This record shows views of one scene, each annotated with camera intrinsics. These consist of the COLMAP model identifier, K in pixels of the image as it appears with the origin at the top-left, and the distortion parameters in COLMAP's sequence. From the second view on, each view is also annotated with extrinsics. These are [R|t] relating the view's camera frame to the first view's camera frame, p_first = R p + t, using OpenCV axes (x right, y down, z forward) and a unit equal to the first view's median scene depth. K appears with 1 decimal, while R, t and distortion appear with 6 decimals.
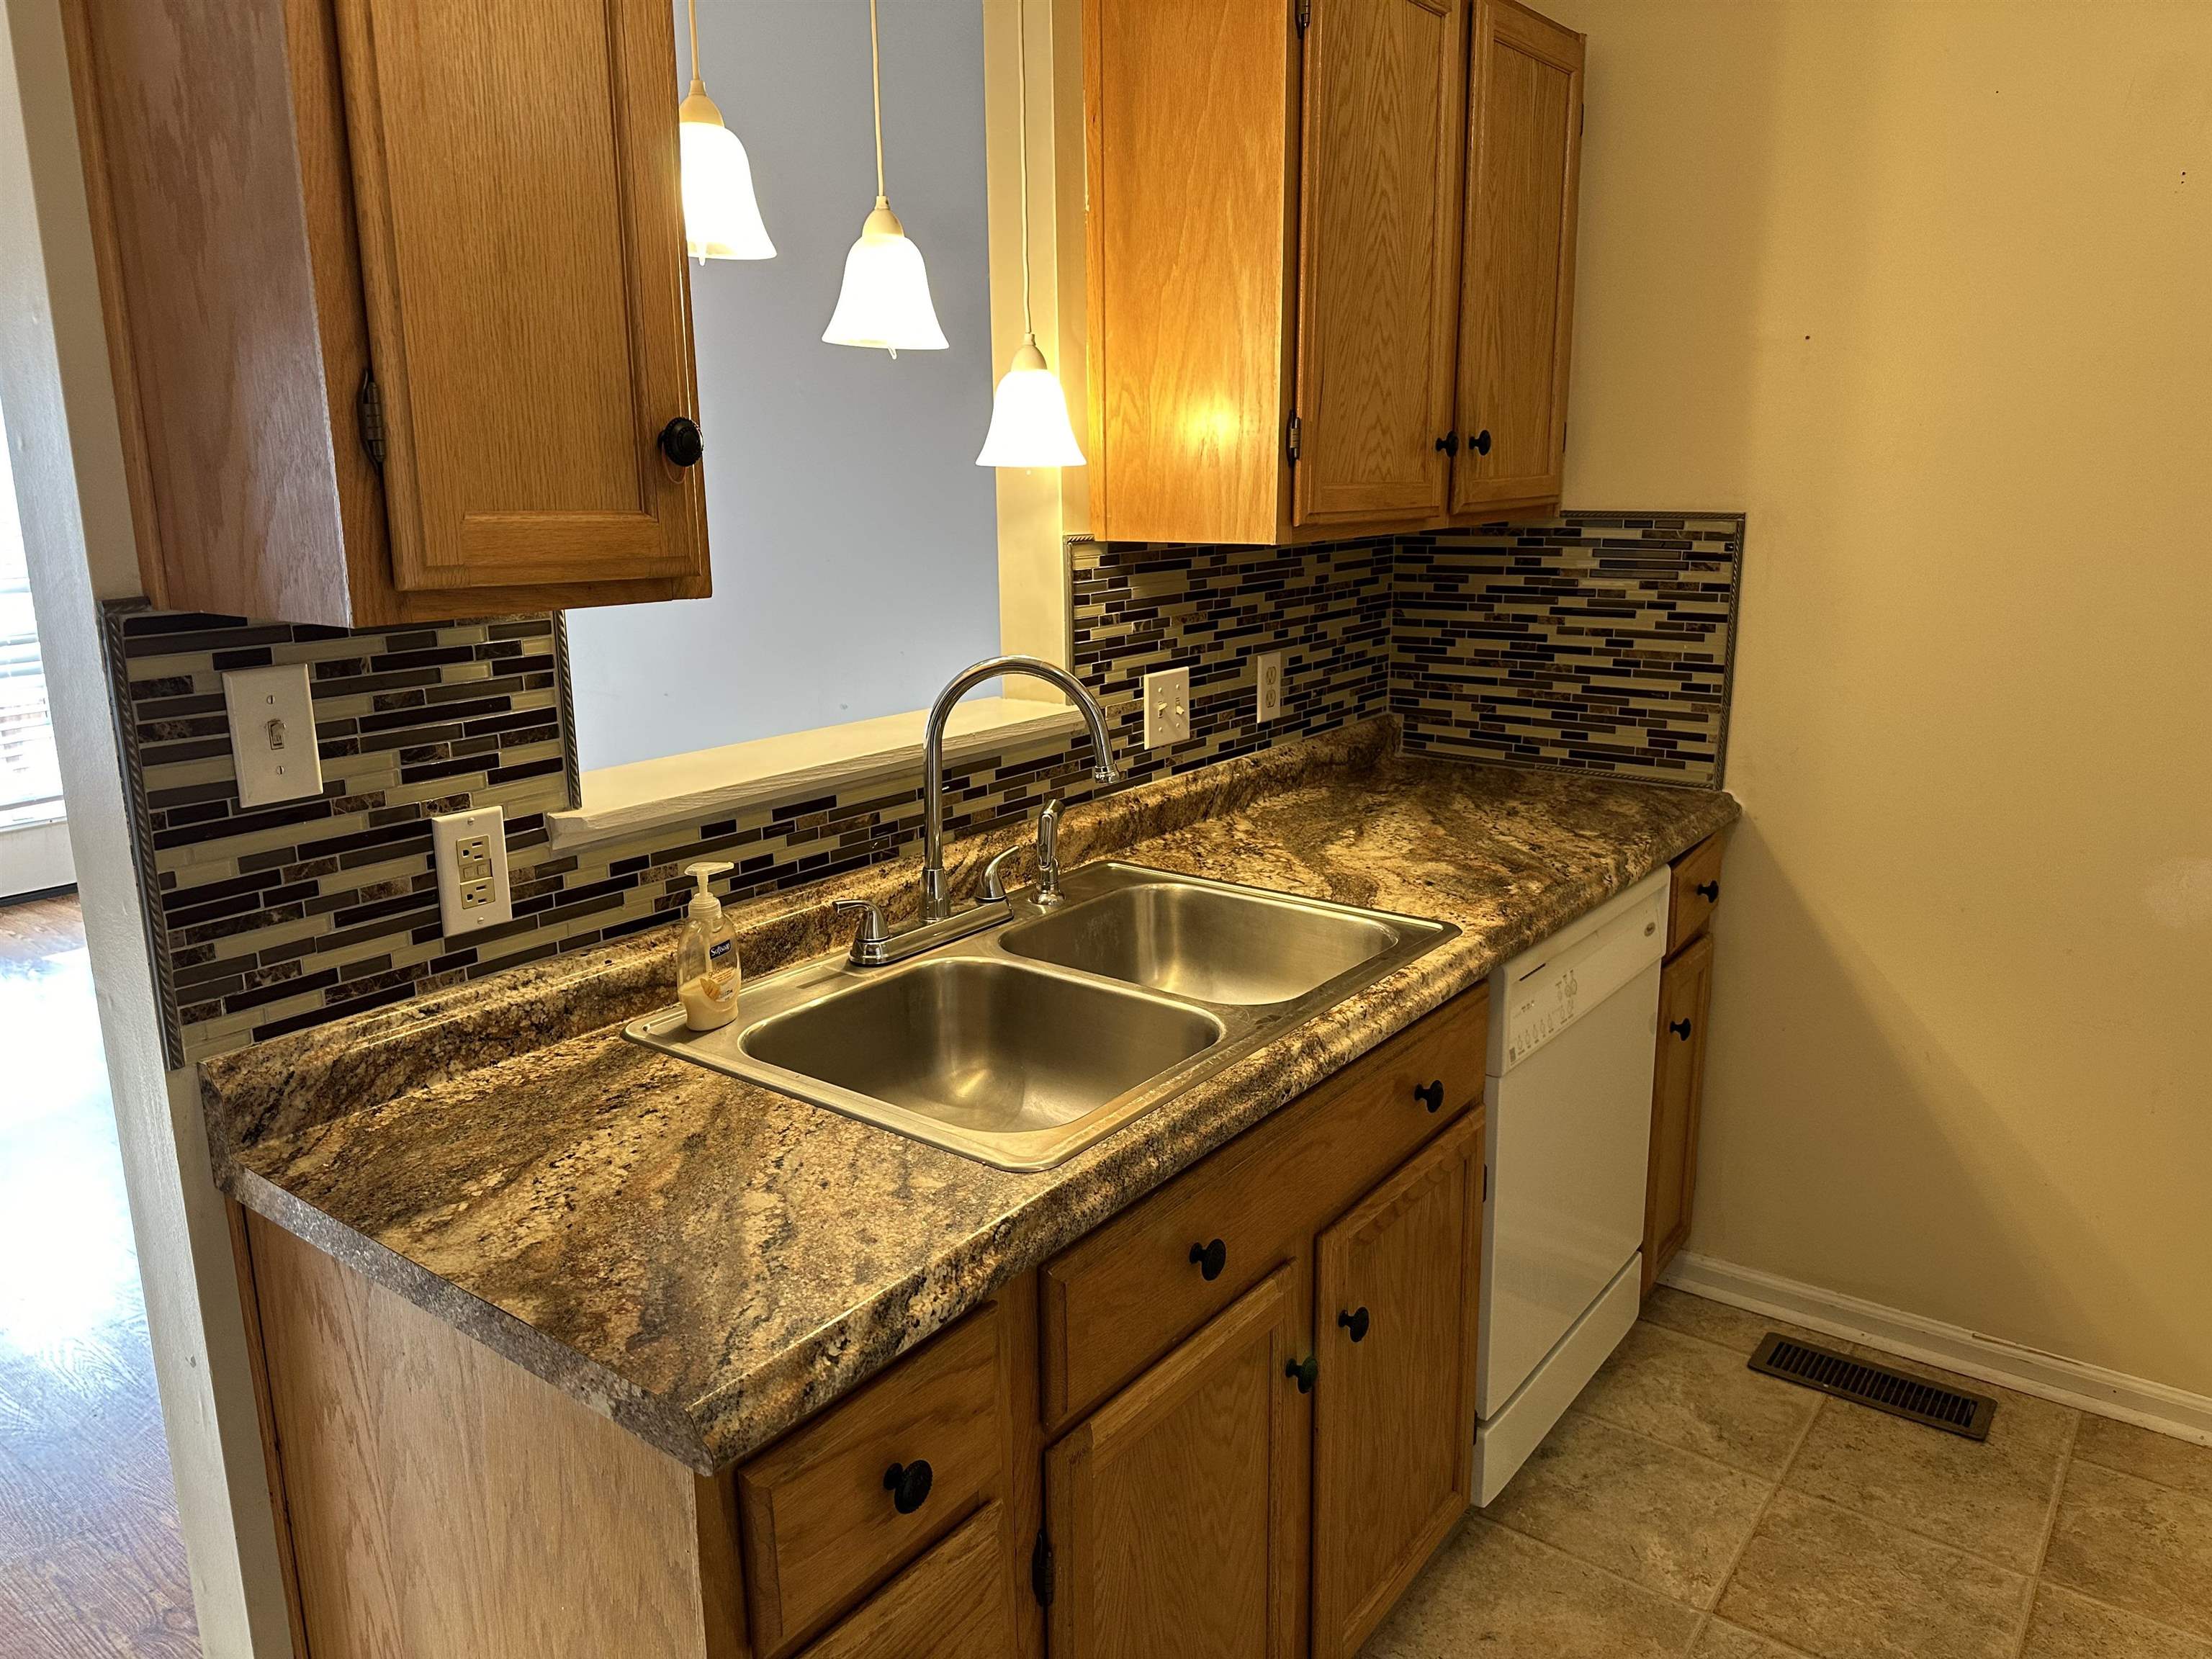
lens RADIAL K [[1561.4, 0, 1102.1], [0, 1561.4, 813.5], [0, 0, 1]] dist [0.042735, -0.049953]
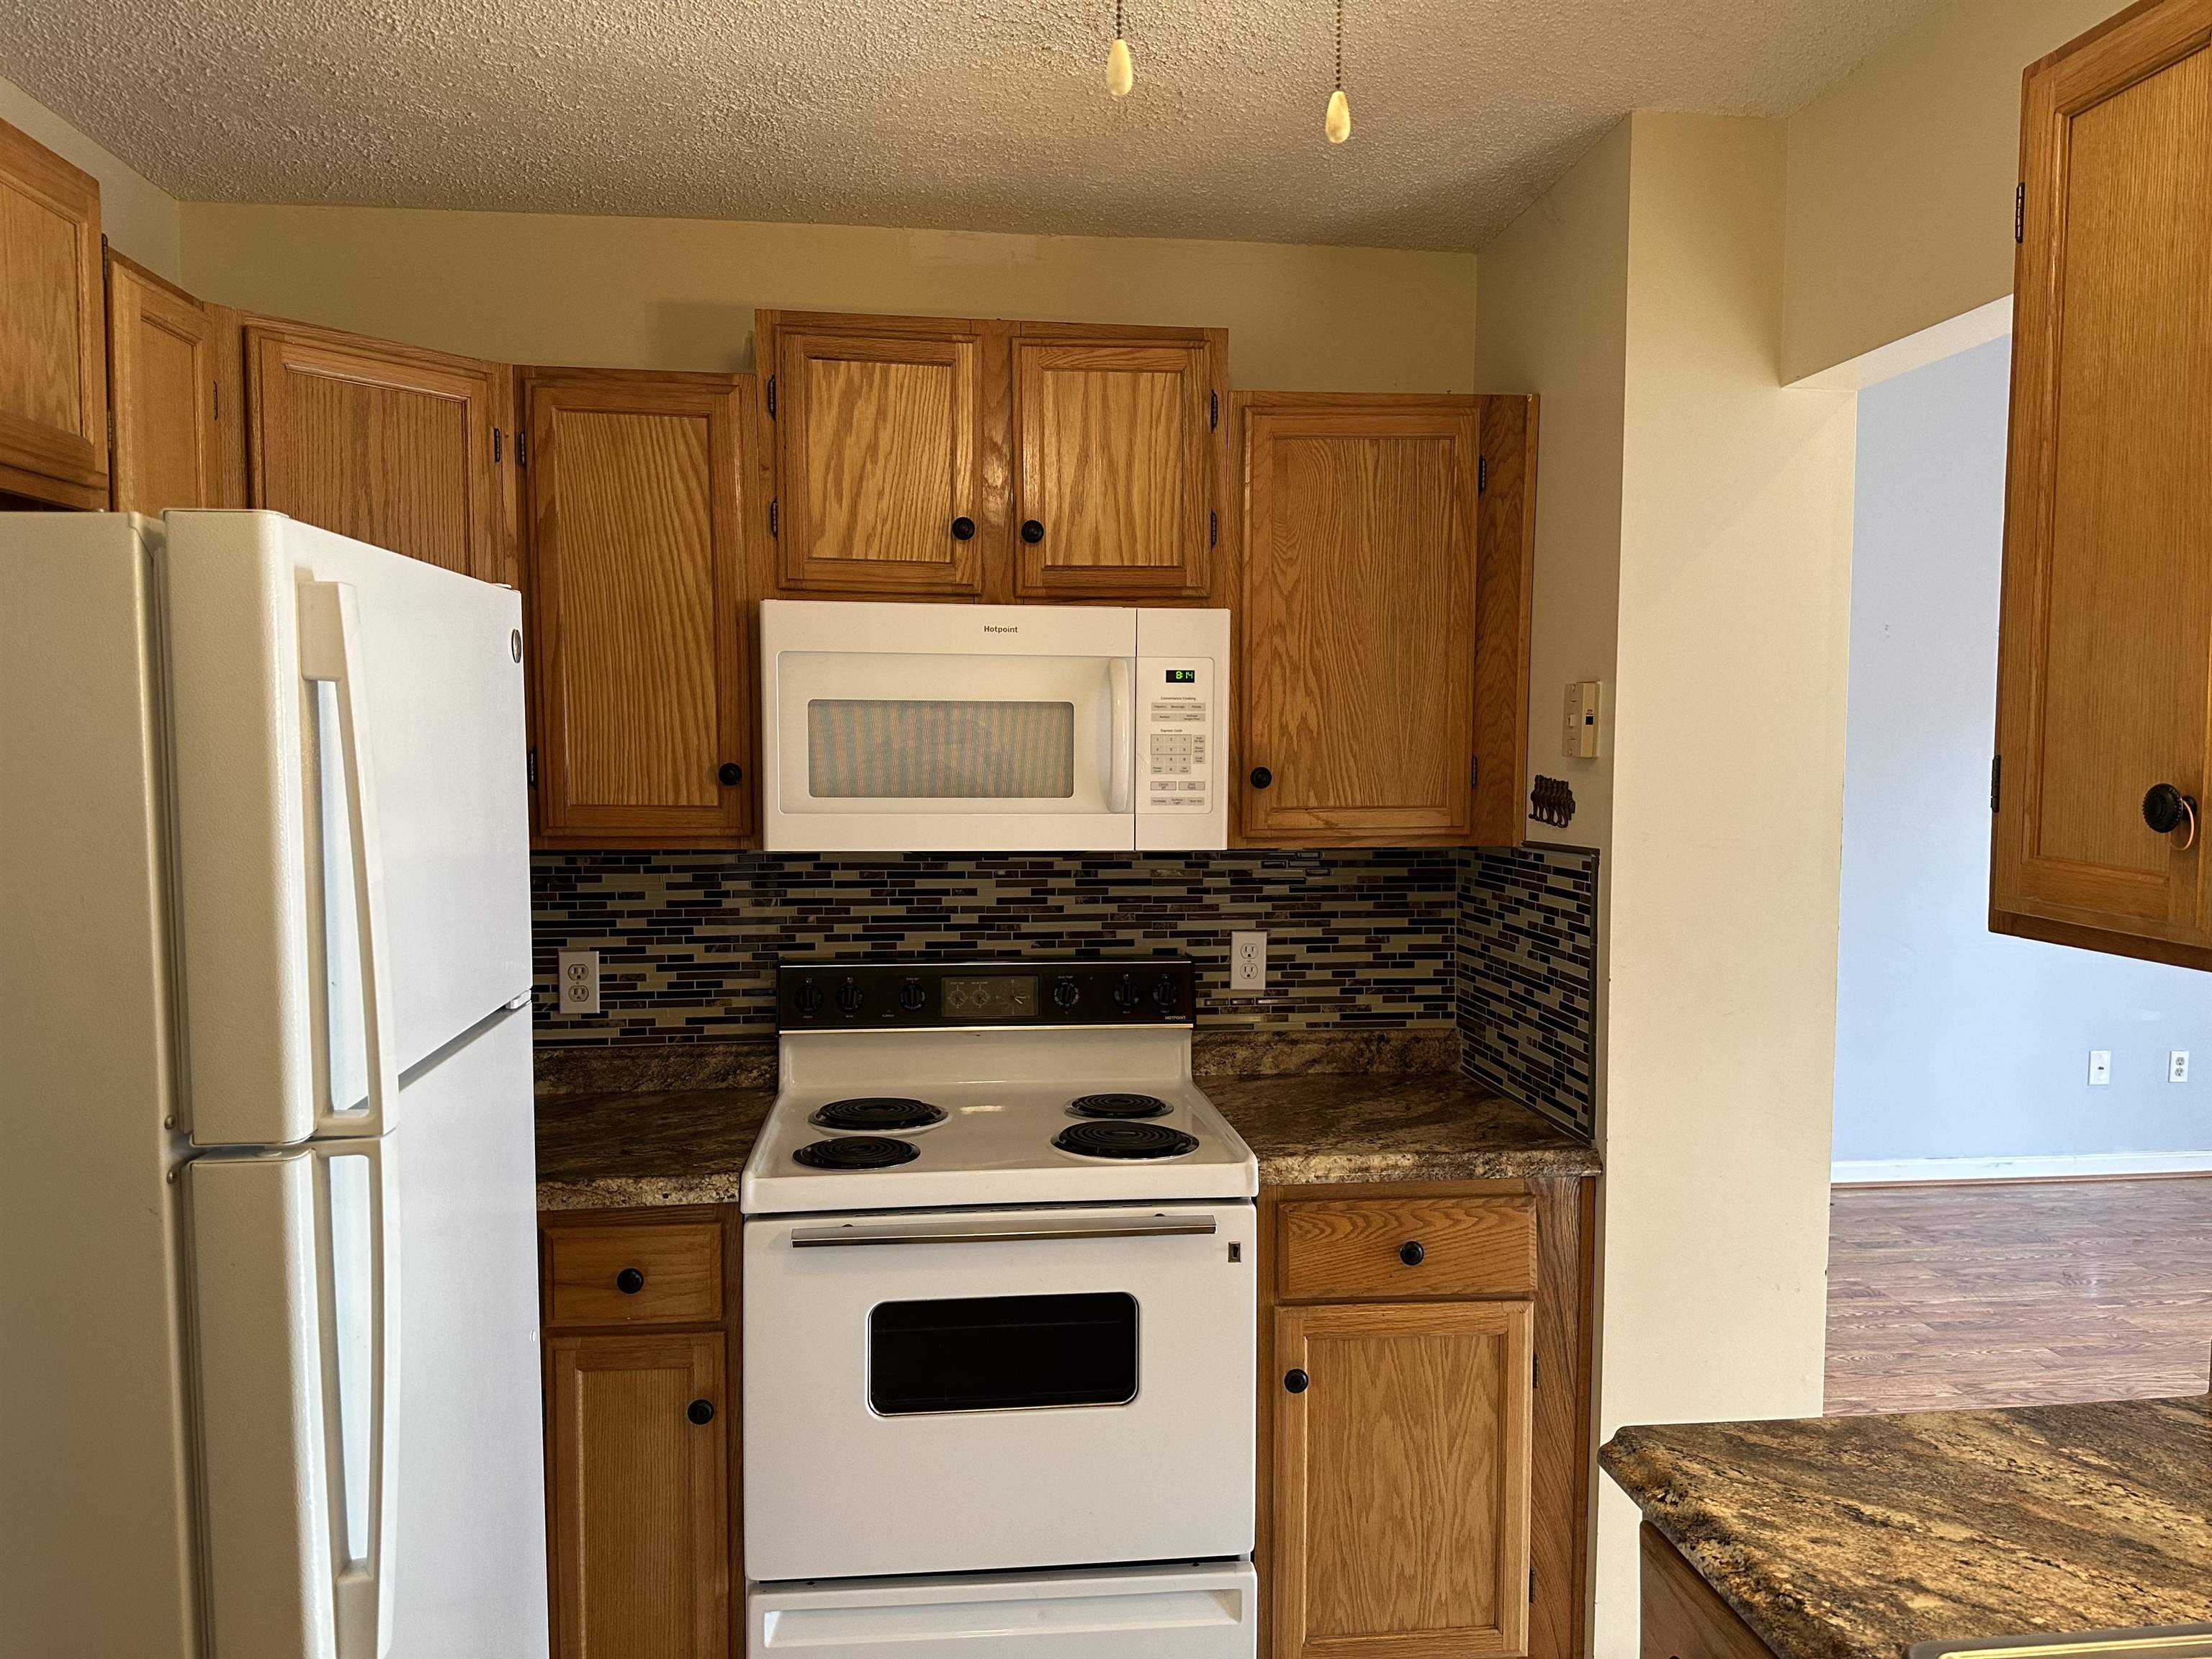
lens RADIAL K [[1561.4, 0, 1098.8], [0, 1561.4, 813.9], [0, 0, 1]] dist [0.042735, -0.049953]
pose [[-0.727545, 0.041608, -0.684797, 0.913868], [-0.149896, 0.964403, 0.217850, -0.361005], [0.669485, 0.261144, -0.695409, 1.286684]]
